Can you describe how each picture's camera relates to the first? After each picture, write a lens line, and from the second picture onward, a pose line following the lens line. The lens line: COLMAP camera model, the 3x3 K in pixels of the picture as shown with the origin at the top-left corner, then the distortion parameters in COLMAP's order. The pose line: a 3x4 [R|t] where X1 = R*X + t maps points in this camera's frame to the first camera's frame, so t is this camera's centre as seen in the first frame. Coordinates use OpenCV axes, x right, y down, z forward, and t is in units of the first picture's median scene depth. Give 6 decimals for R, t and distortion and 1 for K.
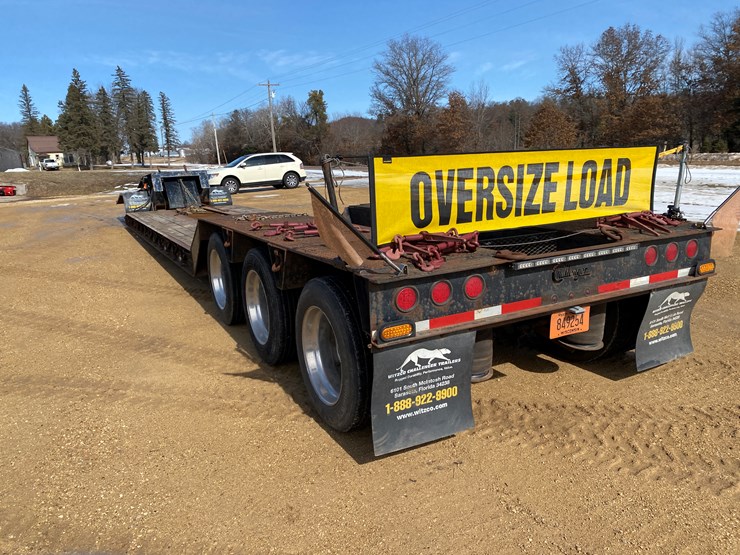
lens RADIAL K [[565.8, 0, 371.0], [0, 565.8, 276.3], [0, 0, 1]] dist [0.033777, -0.035001]
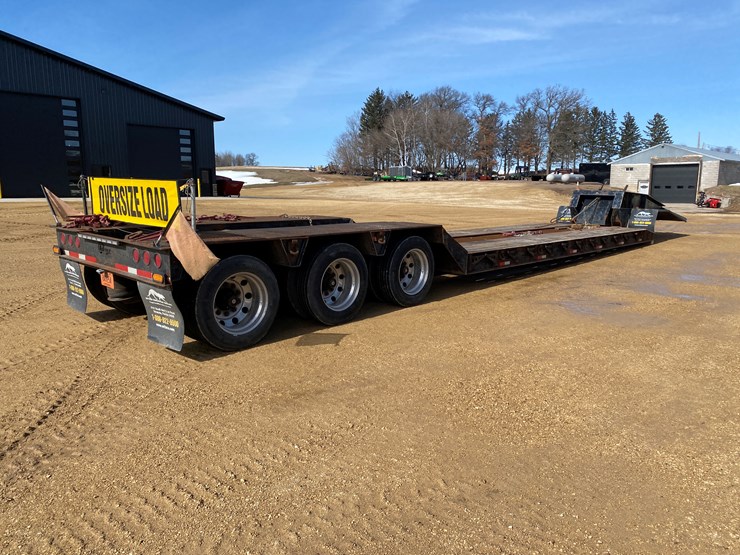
lens RADIAL K [[565.8, 0, 376.1], [0, 565.8, 277.0], [0, 0, 1]] dist [0.033777, -0.035001]
pose [[0.313539, 0.206773, -0.926789, 1.722494], [-0.224248, 0.964521, 0.139326, -0.271831], [0.922717, 0.164147, 0.348783, 0.907243]]
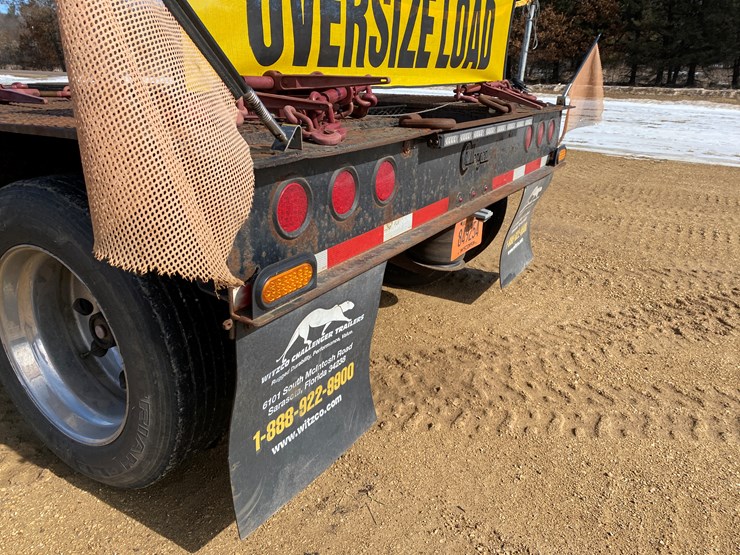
lens RADIAL K [[565.8, 0, 373.6], [0, 565.8, 282.6], [0, 0, 1]] dist [0.033777, -0.035001]
pose [[0.854541, -0.127321, 0.503536, -0.076426], [0.053673, 0.985945, 0.158213, 0.019949], [-0.516603, -0.108173, 0.849364, 0.376842]]
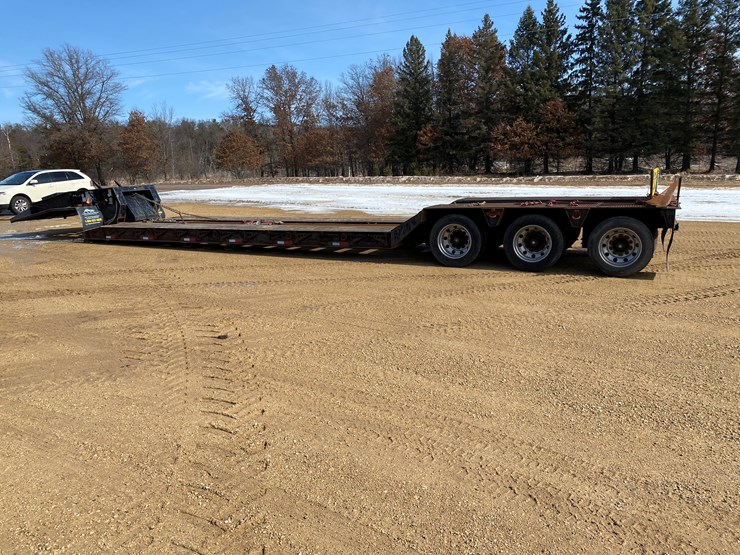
lens RADIAL K [[565.8, 0, 366.4], [0, 565.8, 290.2], [0, 0, 1]] dist [0.033777, -0.035001]
pose [[0.811003, -0.108630, 0.574868, -1.997027], [0.116247, 0.992939, 0.023633, 0.109370], [-0.573376, 0.047661, 0.817905, -0.342746]]
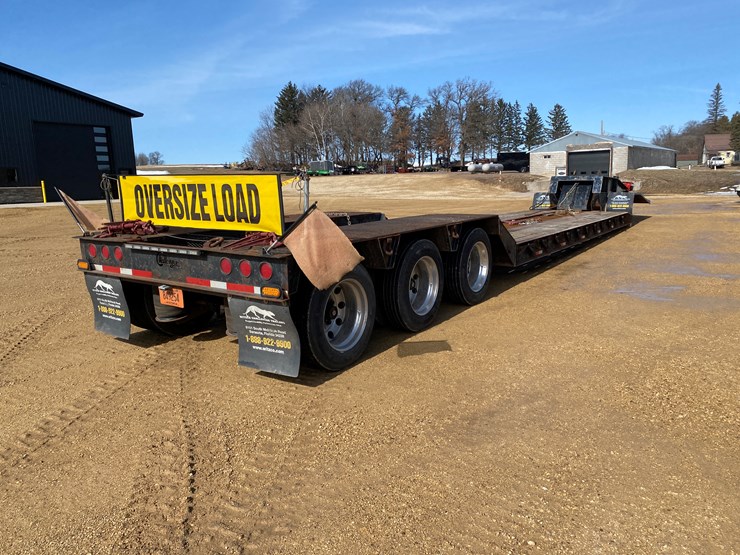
lens RADIAL K [[565.8, 0, 374.0], [0, 565.8, 273.9], [0, 0, 1]] dist [0.033777, -0.035001]
pose [[0.455752, 0.188172, -0.869989, 1.419852], [-0.186524, 0.975888, 0.113365, -0.180769], [0.870344, 0.110607, 0.479862, 0.595798]]
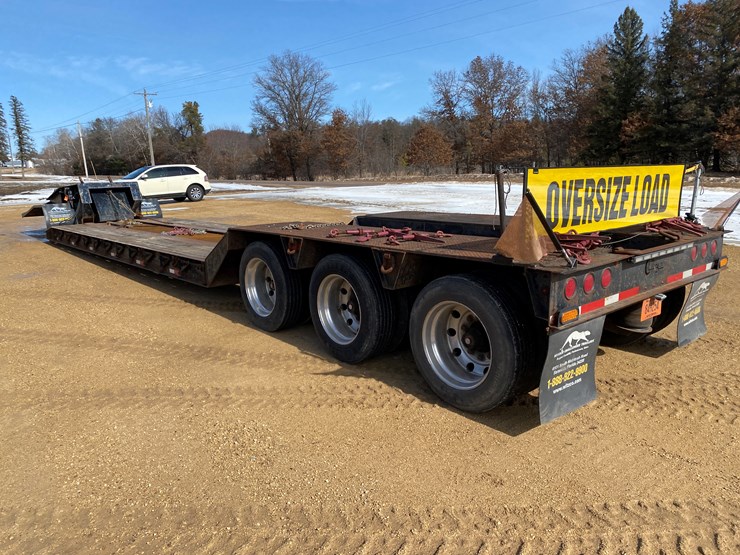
lens RADIAL K [[565.8, 0, 369.9], [0, 565.8, 275.7], [0, 0, 1]] dist [0.033777, -0.035001]
pose [[0.975980, -0.023124, 0.216630, -0.393541], [0.028980, 0.999294, -0.023897, 0.019478], [-0.215924, 0.029601, 0.975961, -0.044935]]
